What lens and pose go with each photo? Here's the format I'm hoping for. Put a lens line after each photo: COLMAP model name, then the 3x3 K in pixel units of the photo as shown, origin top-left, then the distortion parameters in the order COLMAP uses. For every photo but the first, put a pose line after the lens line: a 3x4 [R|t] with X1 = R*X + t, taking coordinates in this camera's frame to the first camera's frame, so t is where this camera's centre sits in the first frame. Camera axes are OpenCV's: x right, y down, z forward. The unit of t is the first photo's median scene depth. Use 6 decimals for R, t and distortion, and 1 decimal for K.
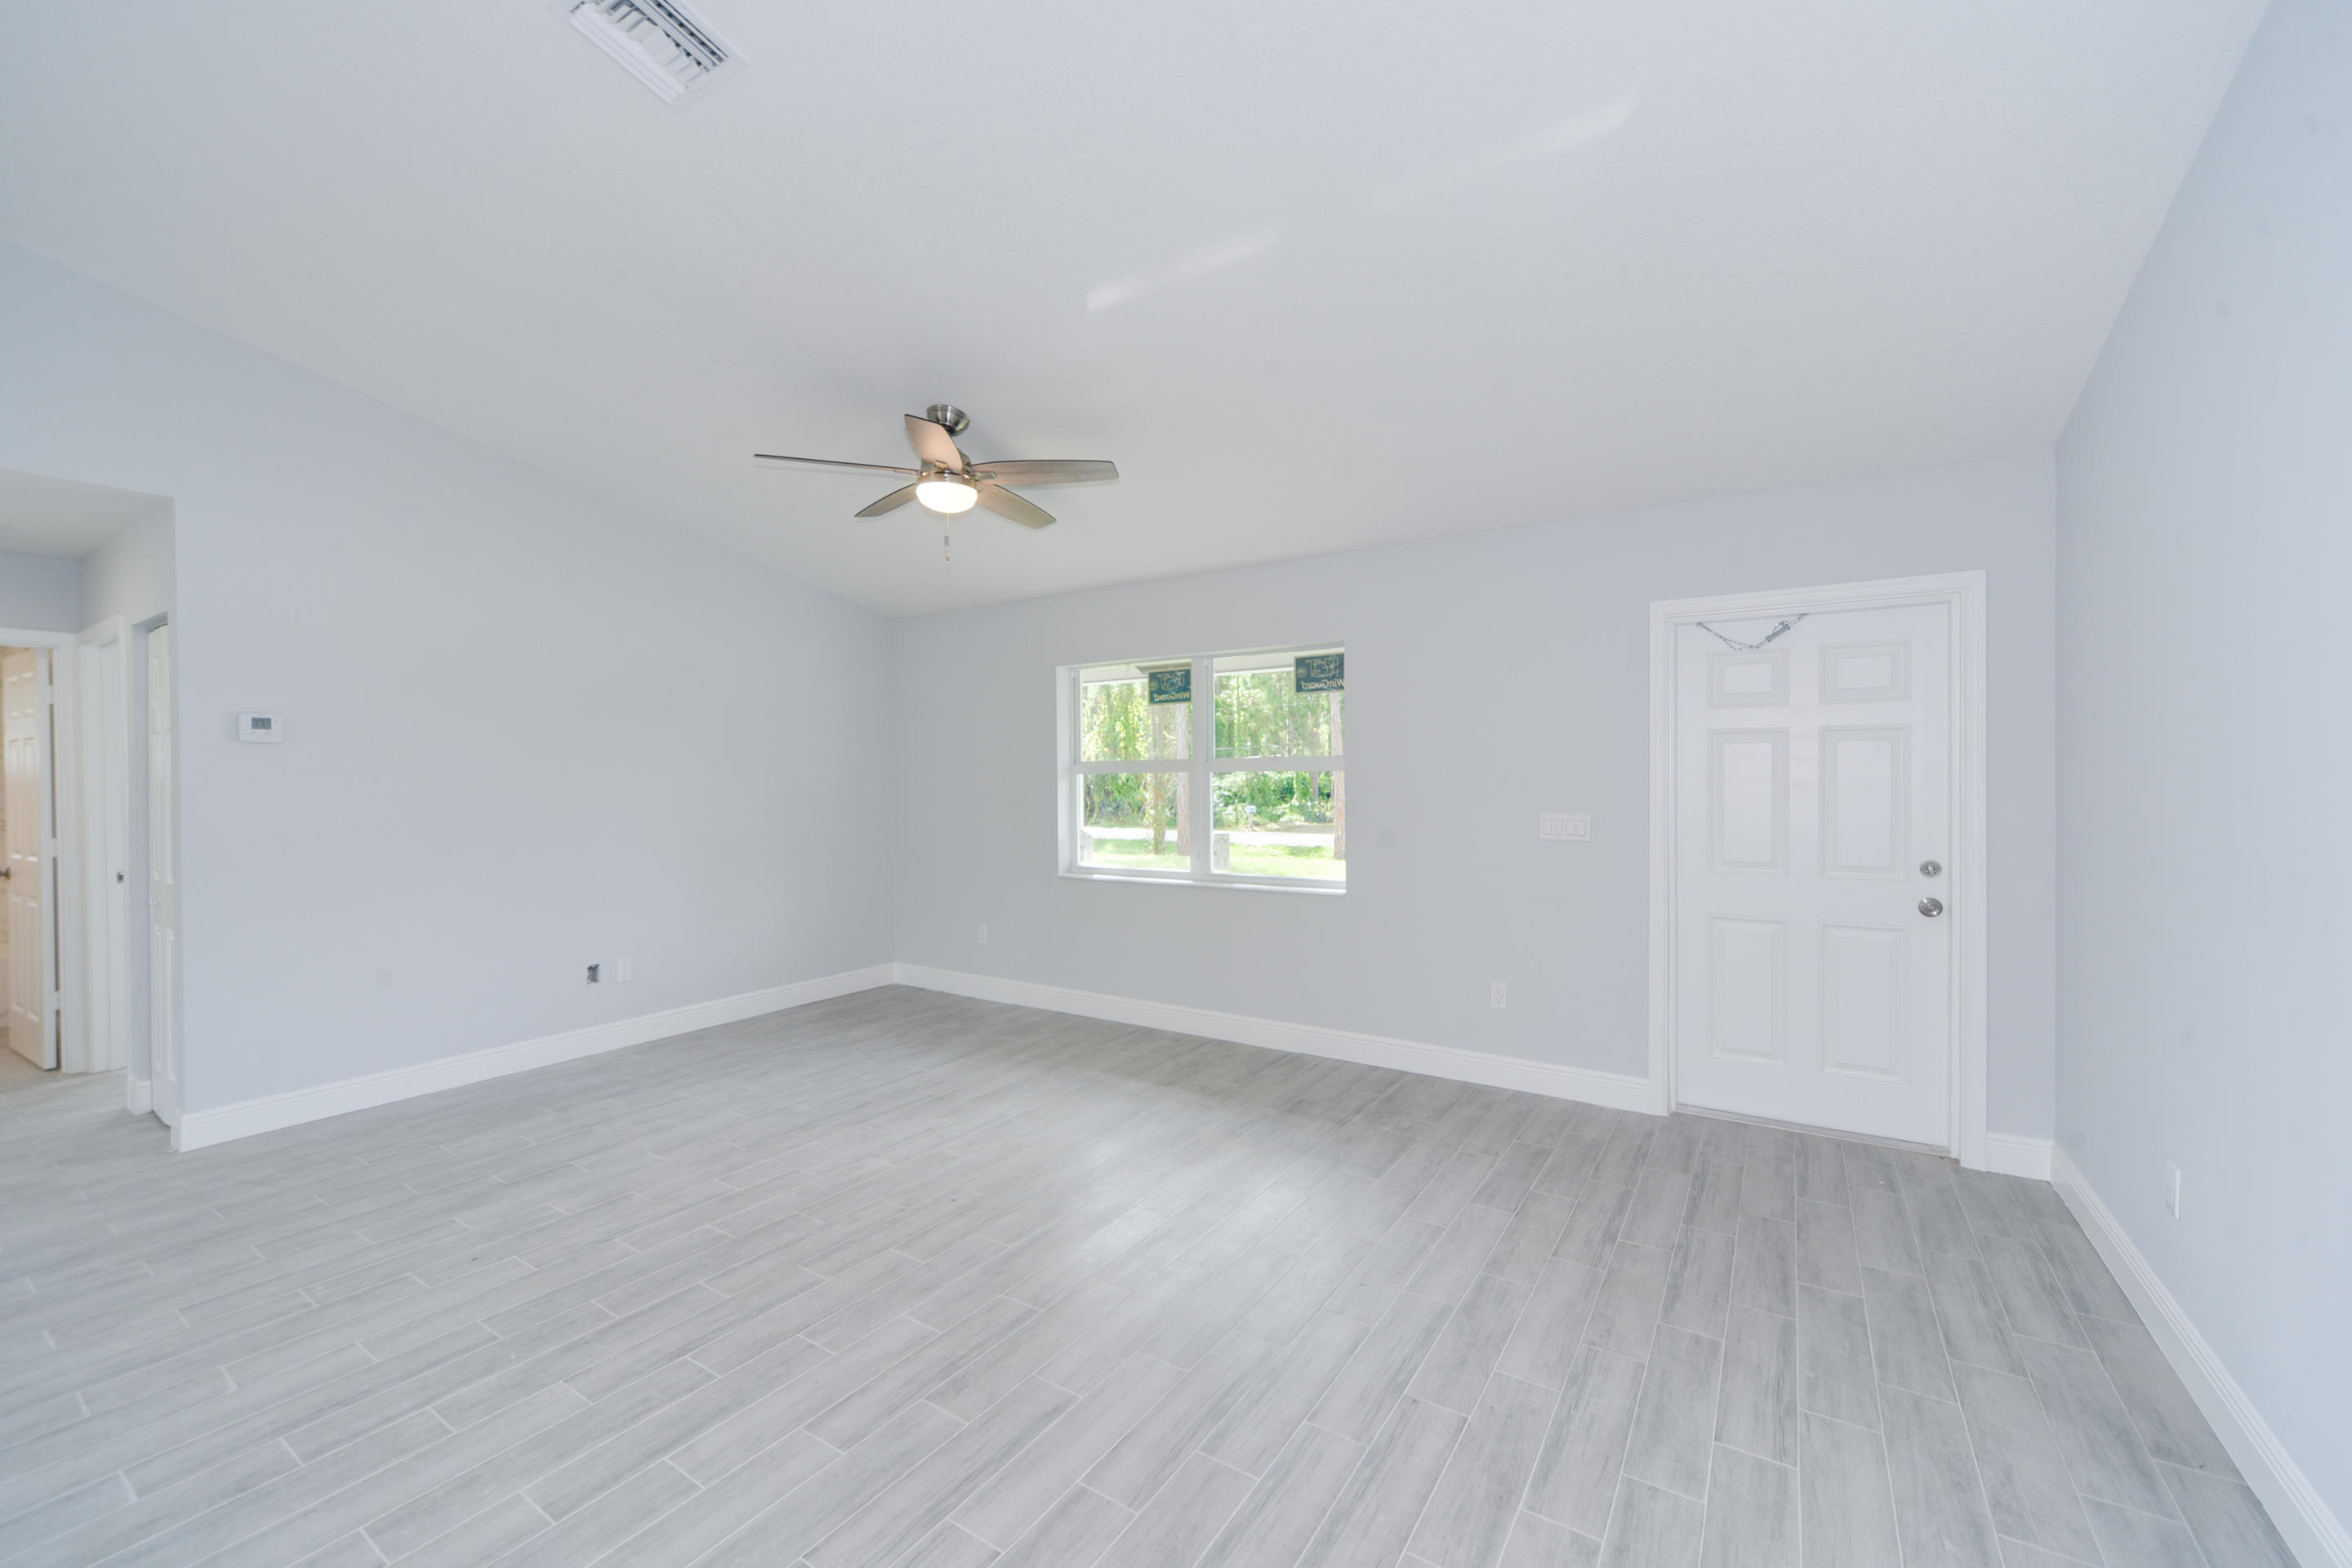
lens RADIAL K [[924.9, 0, 1206.1], [0, 924.9, 789.7], [0, 0, 1]] dist [-0.006607, 0.002228]
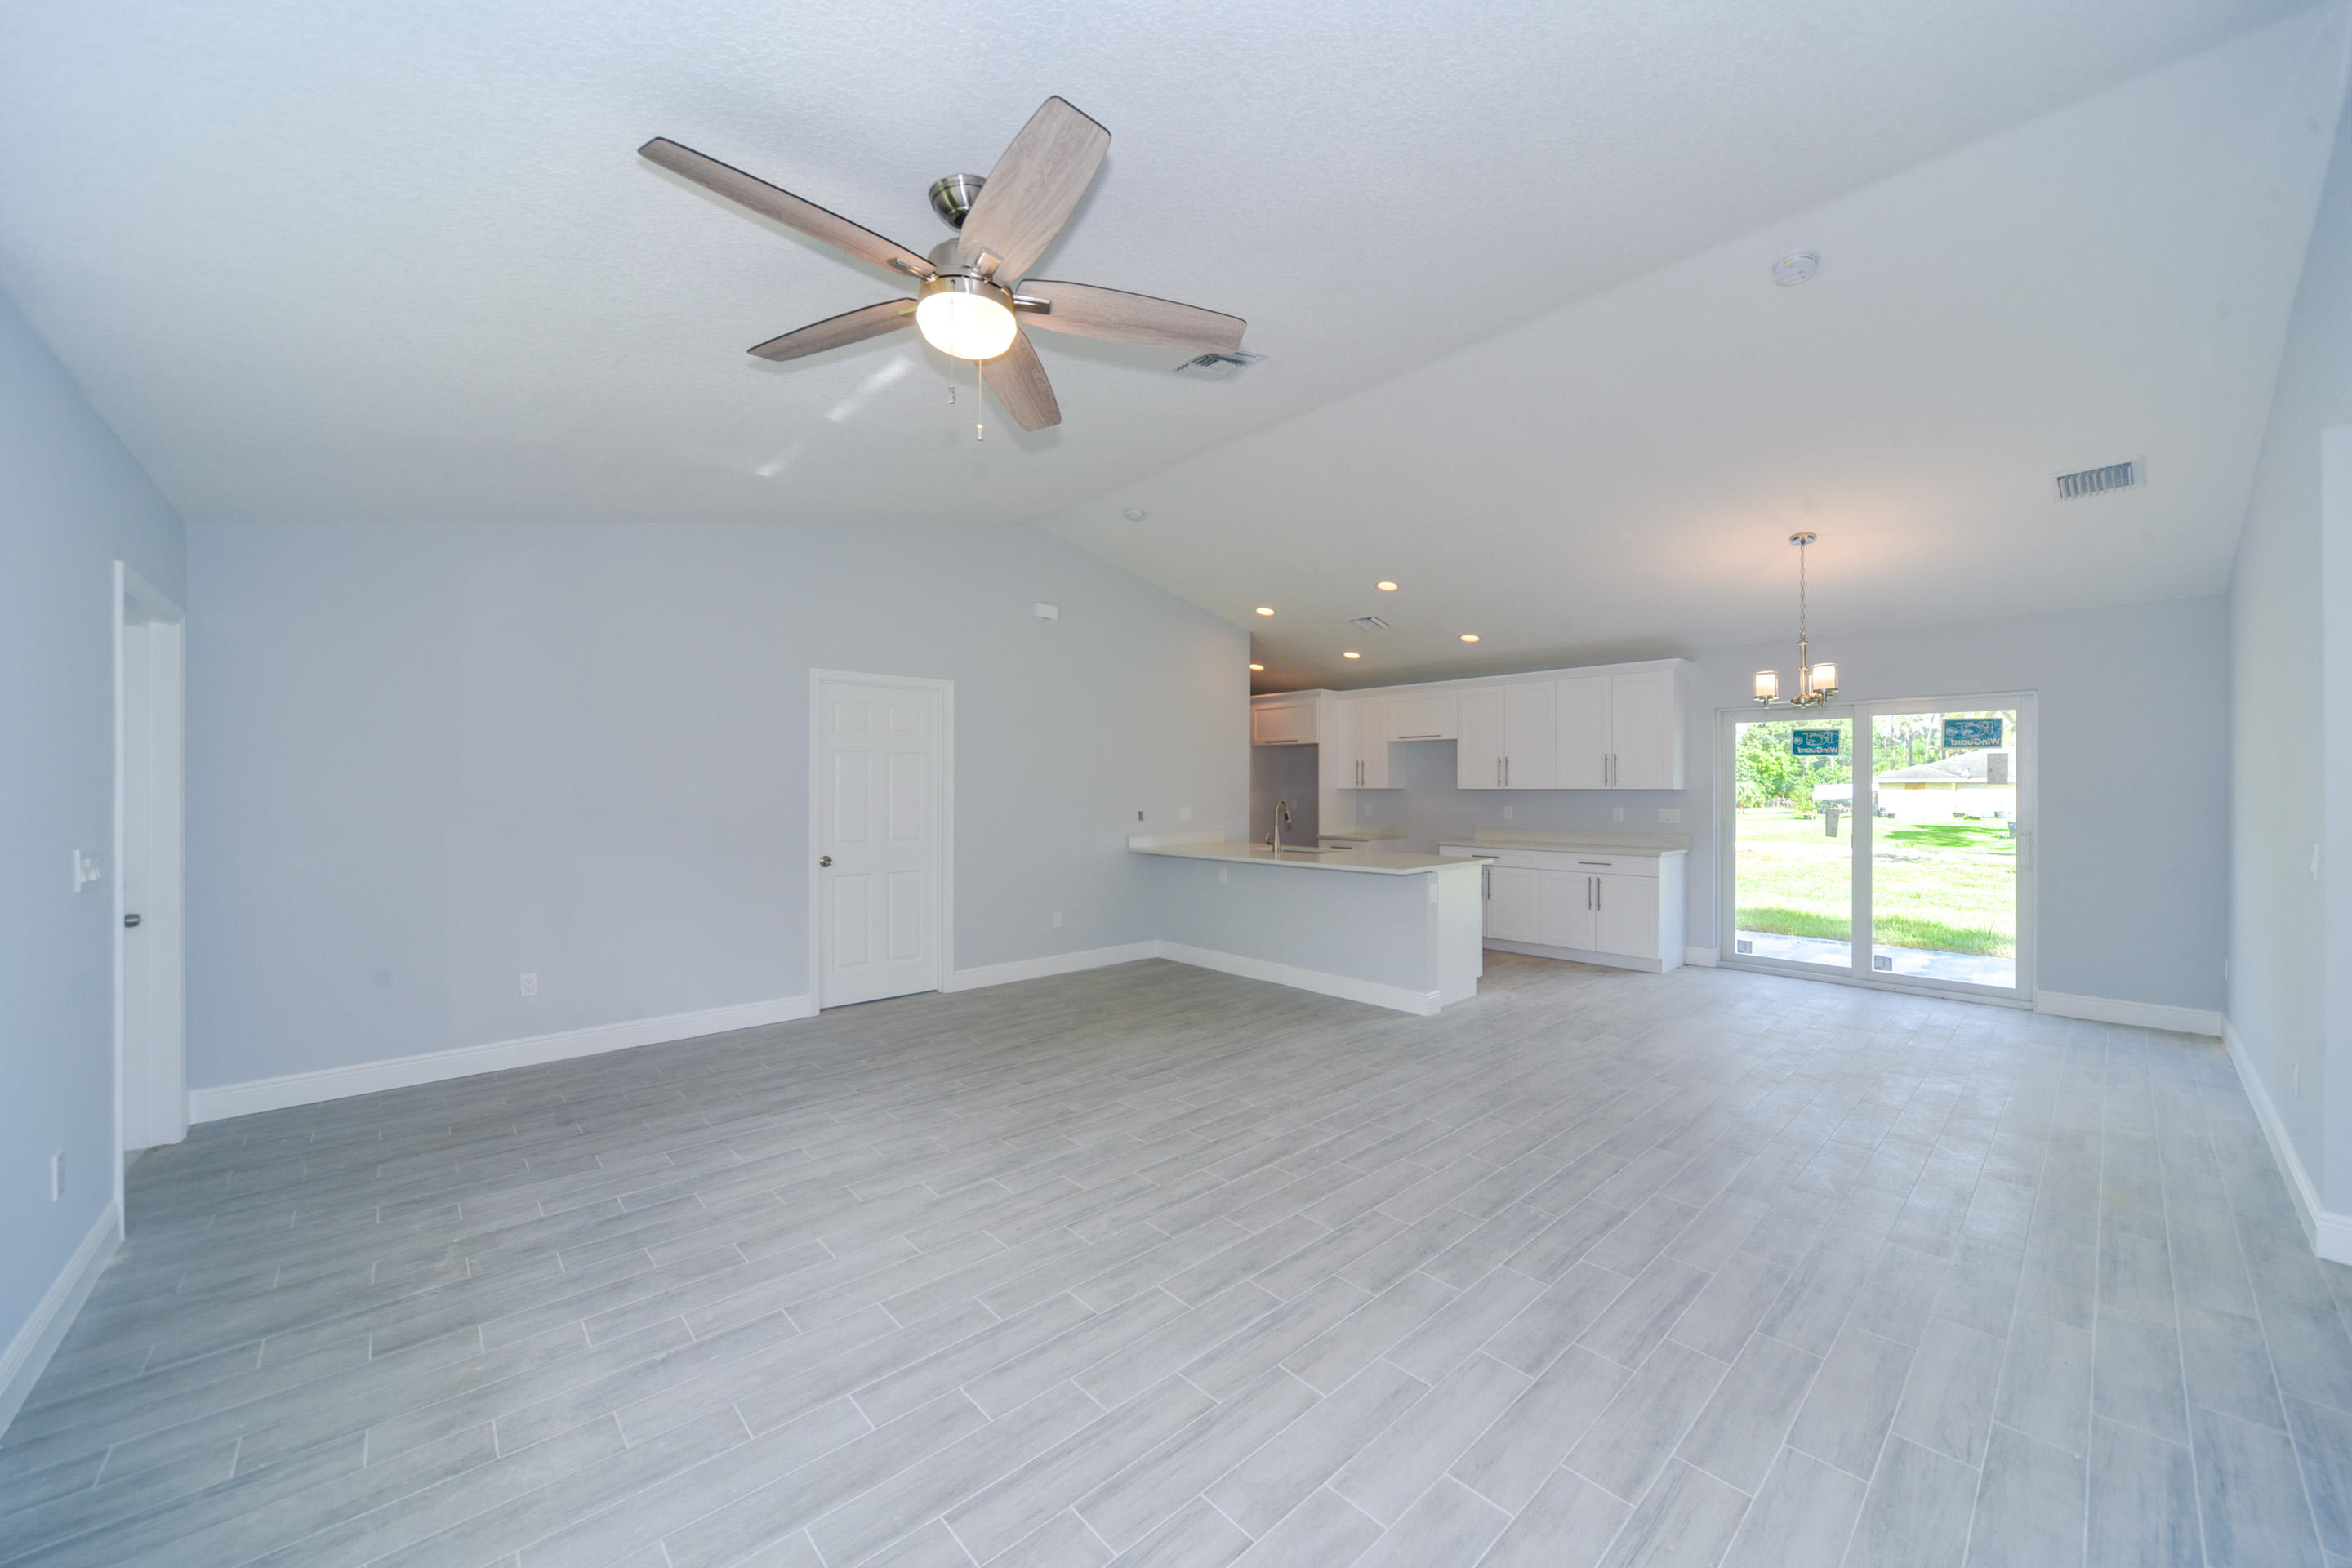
lens RADIAL K [[865.8, 0, 1194.2], [0, 865.8, 792.1], [0, 0, 1]] dist [-0.007039, 0.000516]
pose [[-0.965710, 0.004594, 0.259581, -0.573330], [0.009060, 0.999831, 0.016011, -0.016992], [-0.259464, 0.017813, -0.965589, 1.518196]]
